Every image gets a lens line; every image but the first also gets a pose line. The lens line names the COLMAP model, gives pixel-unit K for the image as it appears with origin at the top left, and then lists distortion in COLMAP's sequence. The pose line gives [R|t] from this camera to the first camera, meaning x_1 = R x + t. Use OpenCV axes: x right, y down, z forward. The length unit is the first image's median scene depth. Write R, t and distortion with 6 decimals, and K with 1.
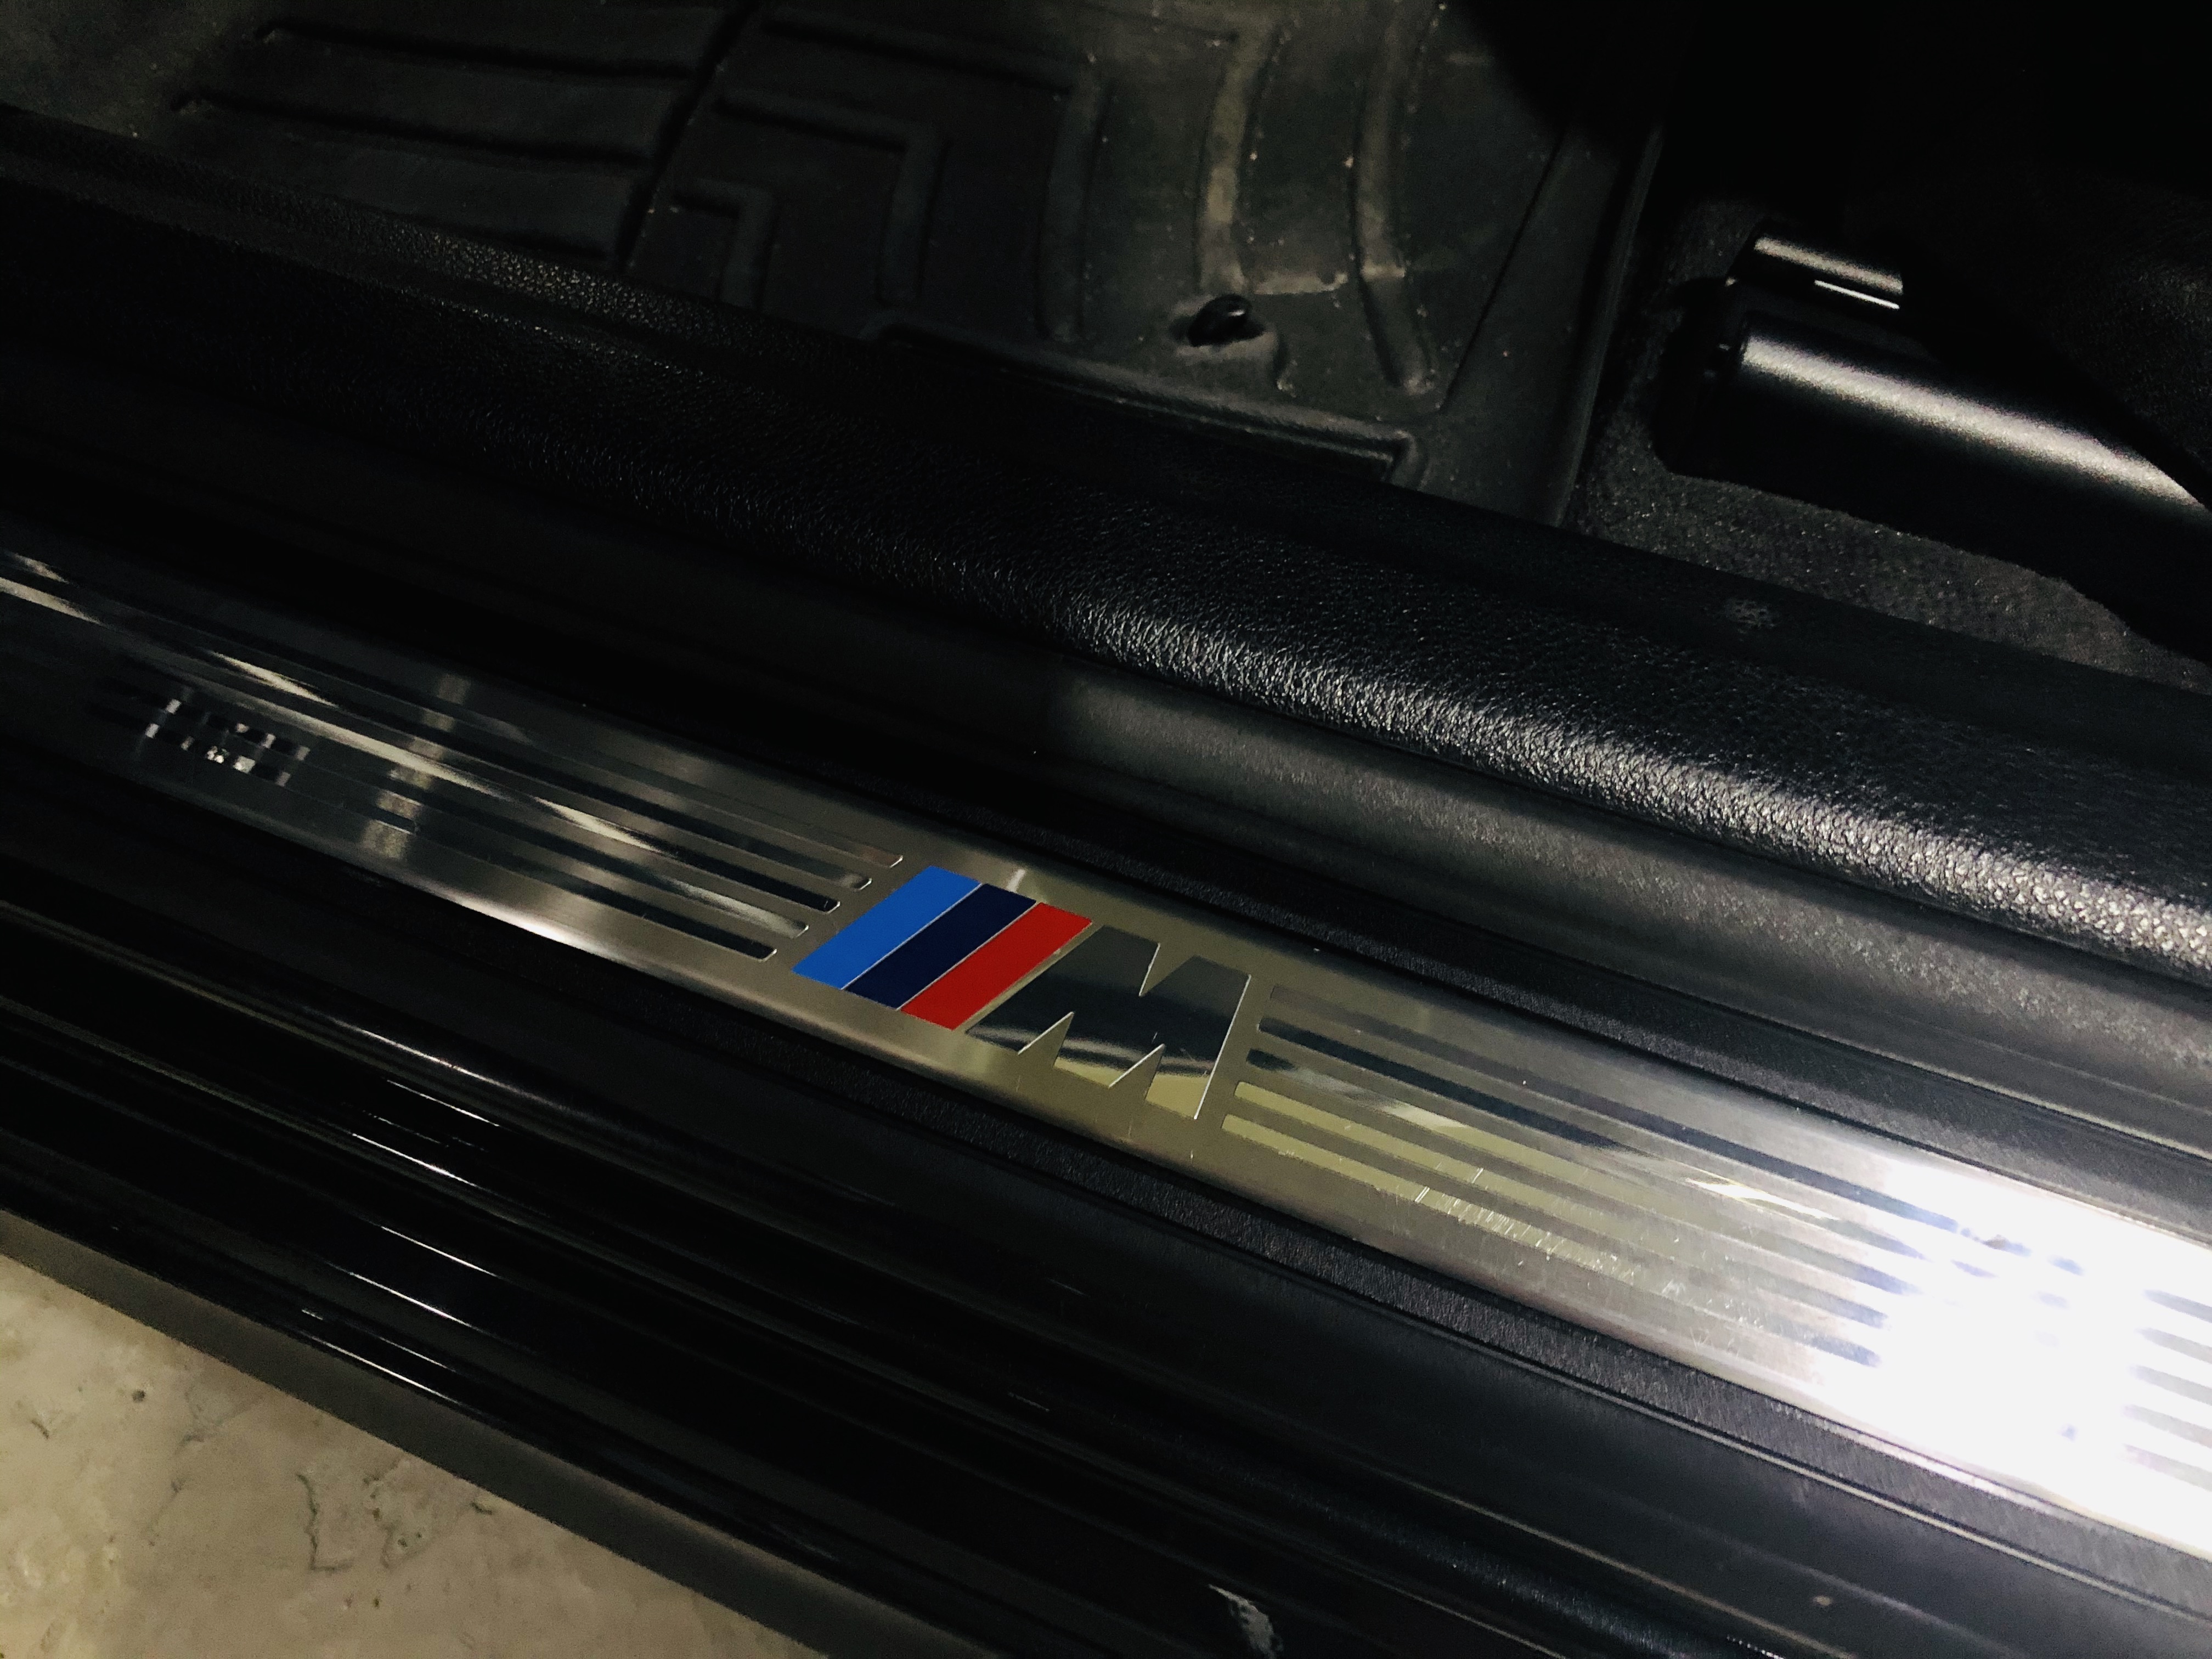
lens RADIAL K [[1820.8, 0, 1100.7], [0, 1820.8, 820.4], [0, 0, 1]] dist [0.041229, -0.020957]
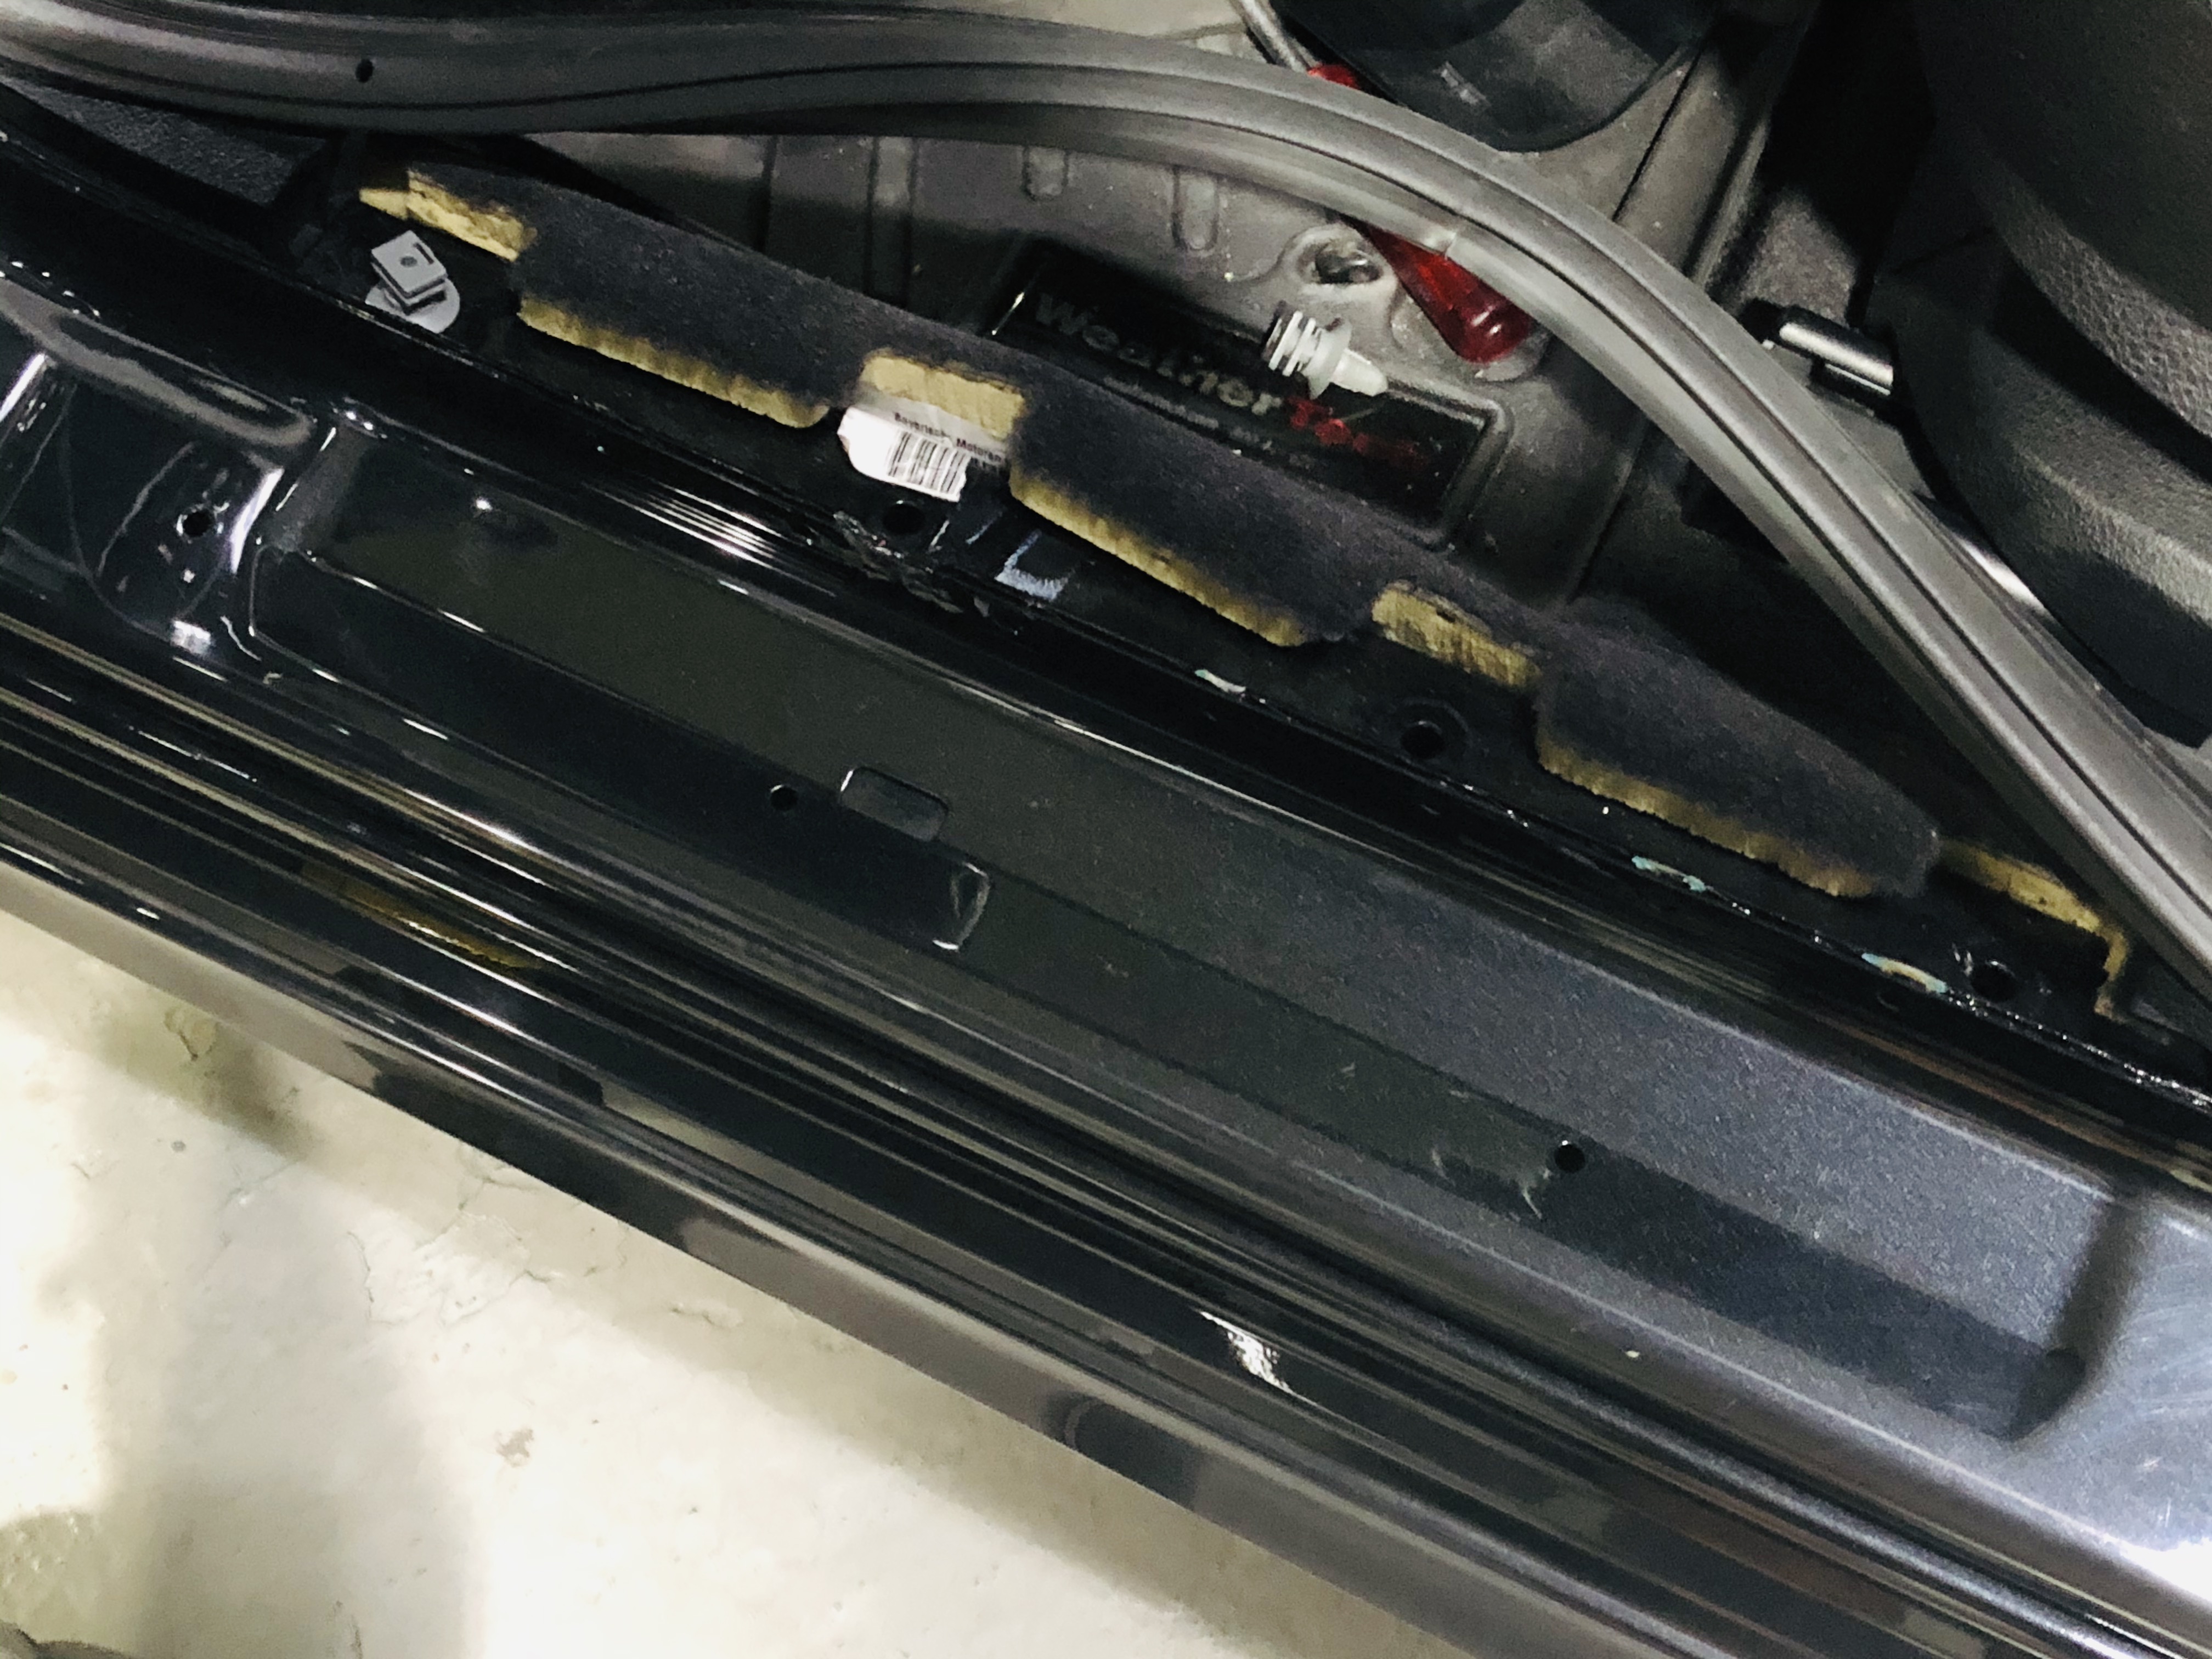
lens RADIAL K [[3286.0, 0, 1091.8], [0, 3286.0, 835.1], [0, 0, 1]] dist [0.164466, 0.000000]
pose [[0.997503, 0.070204, -0.007719, -0.042053], [-0.067778, 0.982259, 0.174855, -0.253218], [0.019857, -0.173895, 0.984564, -0.925145]]
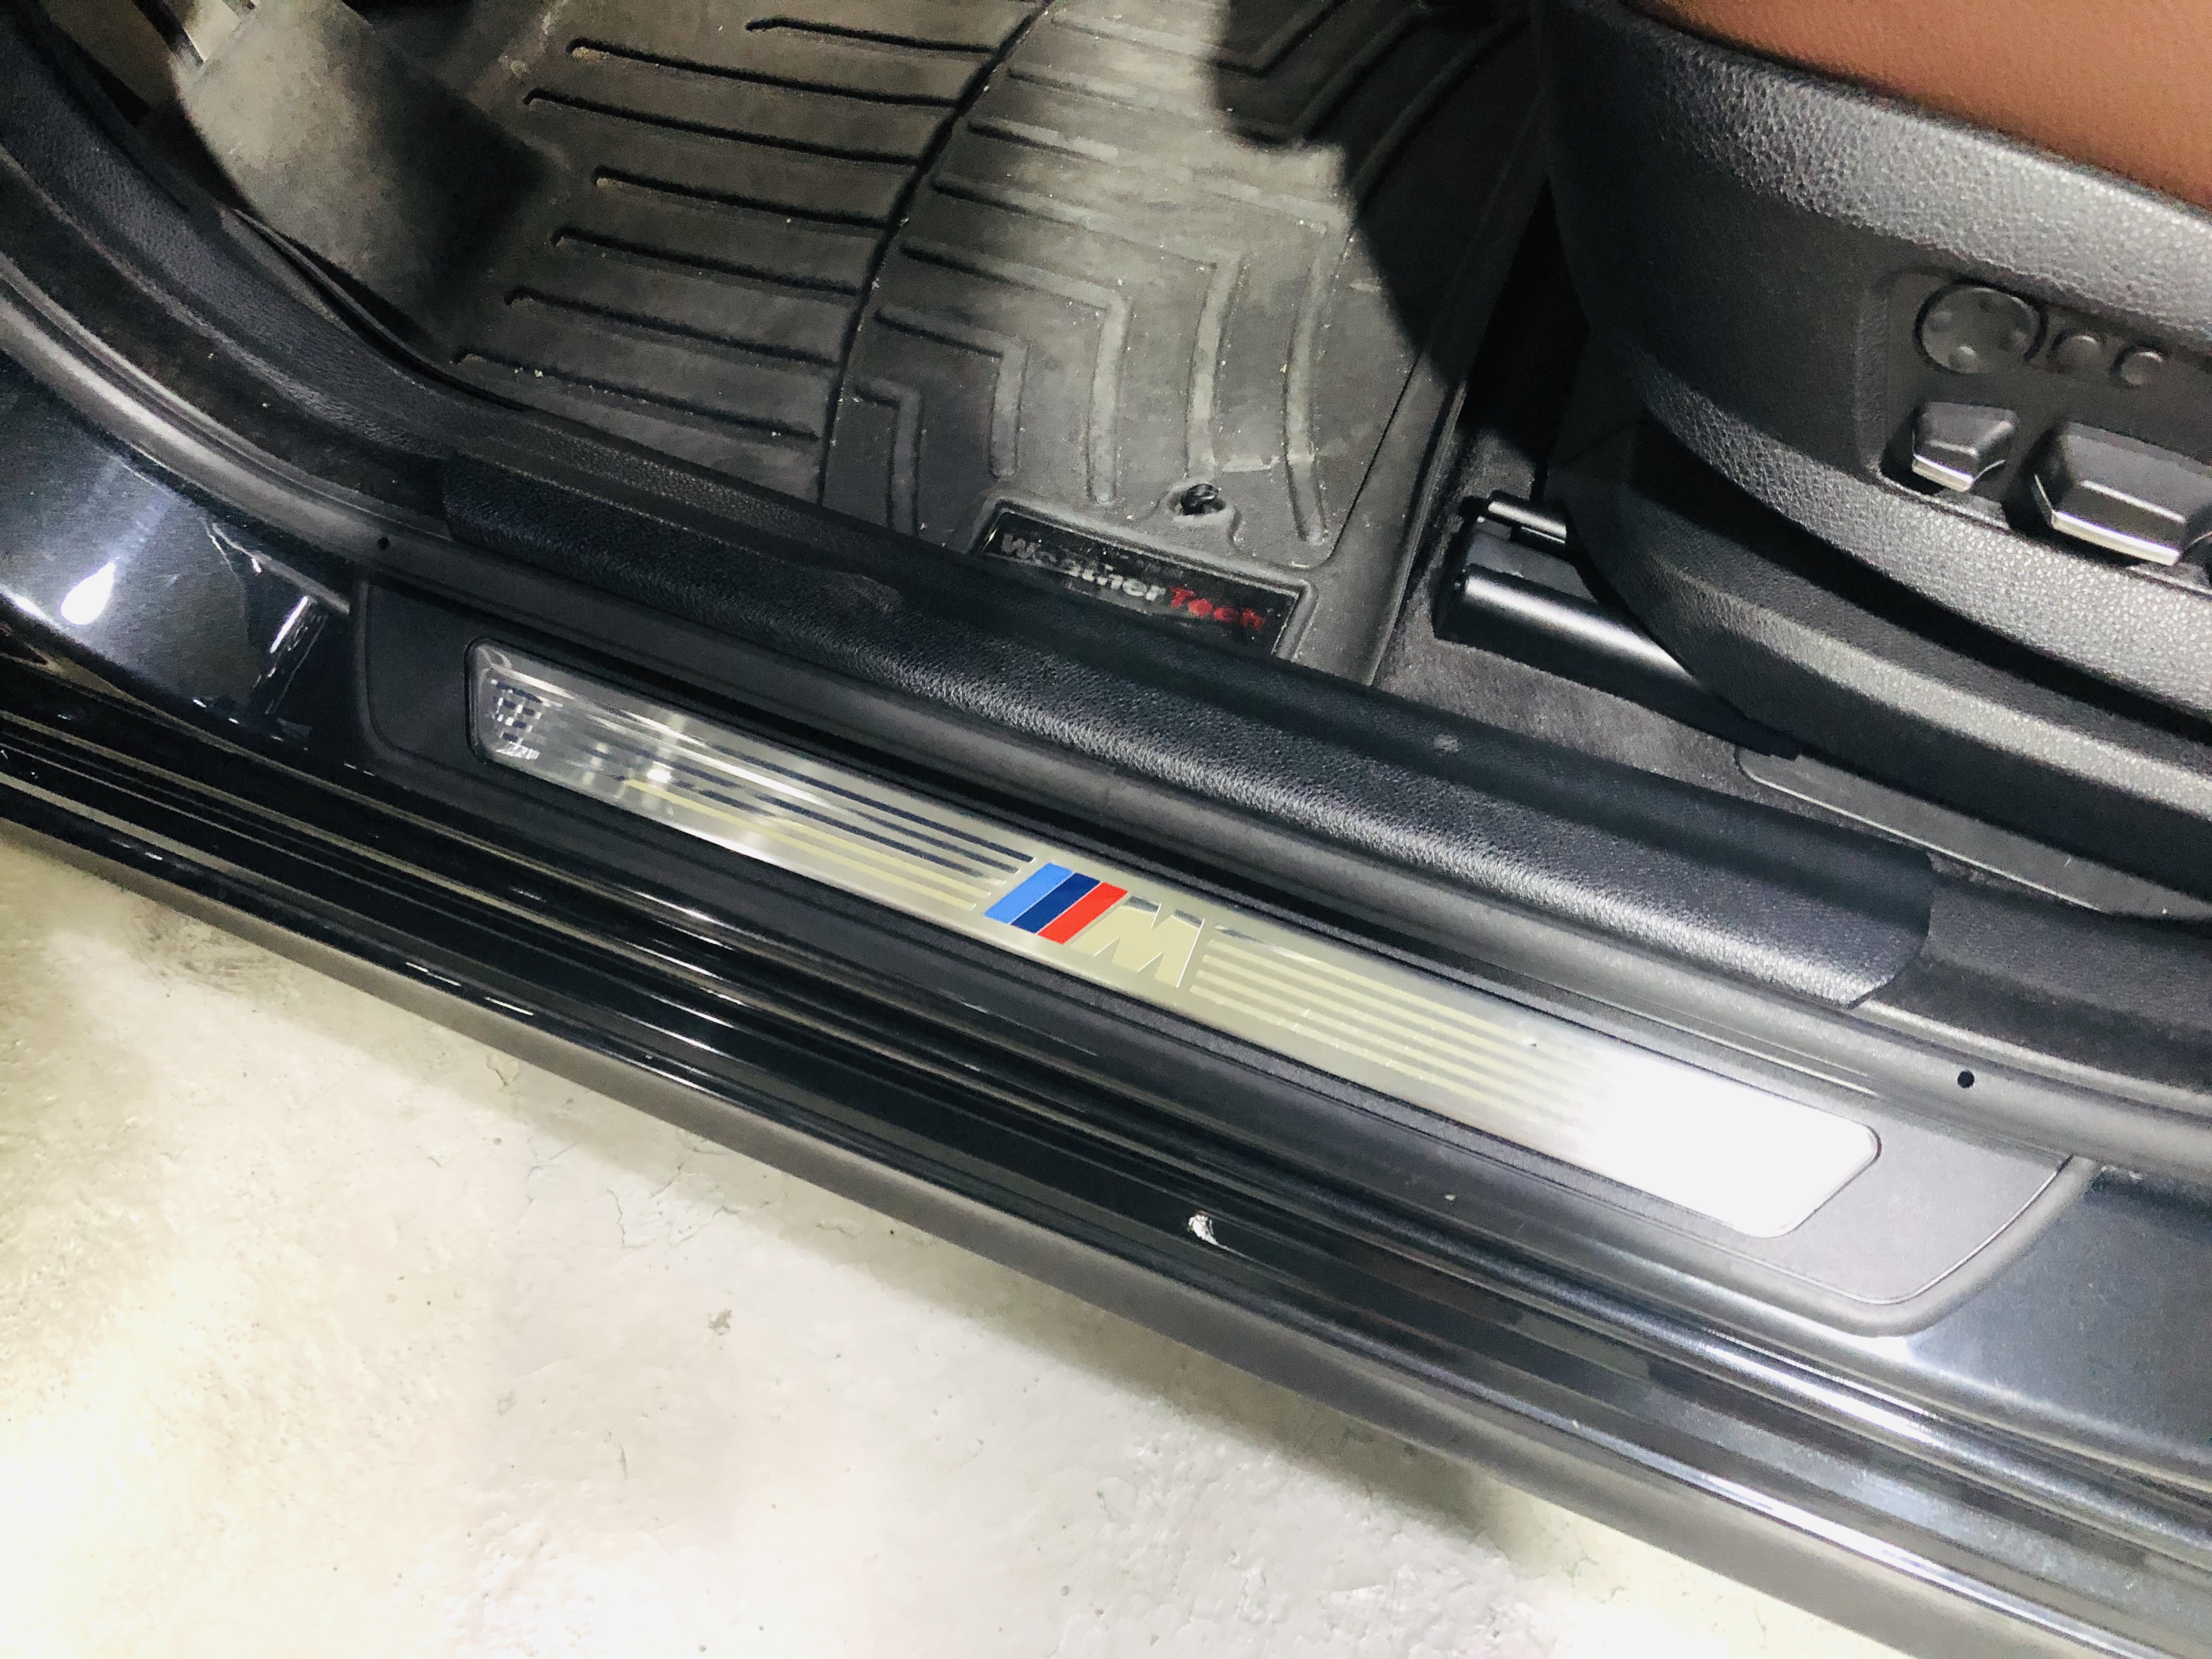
lens RADIAL K [[1820.8, 0, 1117.2], [0, 1820.8, 819.5], [0, 0, 1]] dist [0.041229, -0.020957]
pose [[0.999992, -0.000188, 0.004008, -0.015224], [-0.000226, 0.994678, 0.103028, -0.144582], [-0.004006, -0.103028, 0.994670, -0.635291]]
